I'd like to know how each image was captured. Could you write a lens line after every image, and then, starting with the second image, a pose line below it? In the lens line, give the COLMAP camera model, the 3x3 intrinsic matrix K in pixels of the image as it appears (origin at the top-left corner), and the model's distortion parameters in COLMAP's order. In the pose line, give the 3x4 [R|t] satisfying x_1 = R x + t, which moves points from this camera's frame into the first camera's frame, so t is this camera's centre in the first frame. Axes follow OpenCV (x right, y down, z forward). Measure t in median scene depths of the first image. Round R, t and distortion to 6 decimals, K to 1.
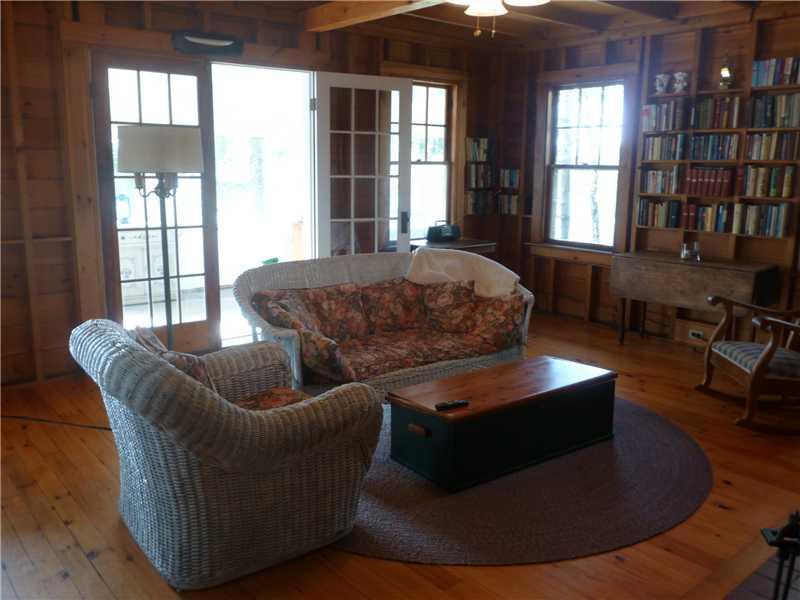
lens RADIAL K [[689.5, 0, 402.9], [0, 689.5, 298.5], [0, 0, 1]] dist [-0.004722, 0.000099]
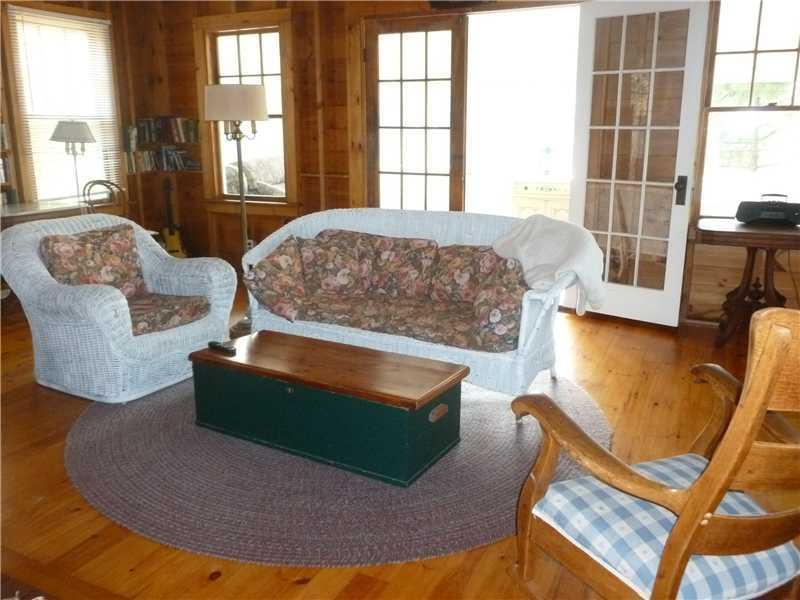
lens RADIAL K [[689.5, 0, 402.9], [0, 689.5, 298.5], [0, 0, 1]] dist [-0.004722, 0.000099]
pose [[0.393535, 0.223469, -0.891735, 0.755522], [-0.165718, 0.971359, 0.170289, -0.097326], [0.904250, 0.080762, 0.419296, 0.561856]]
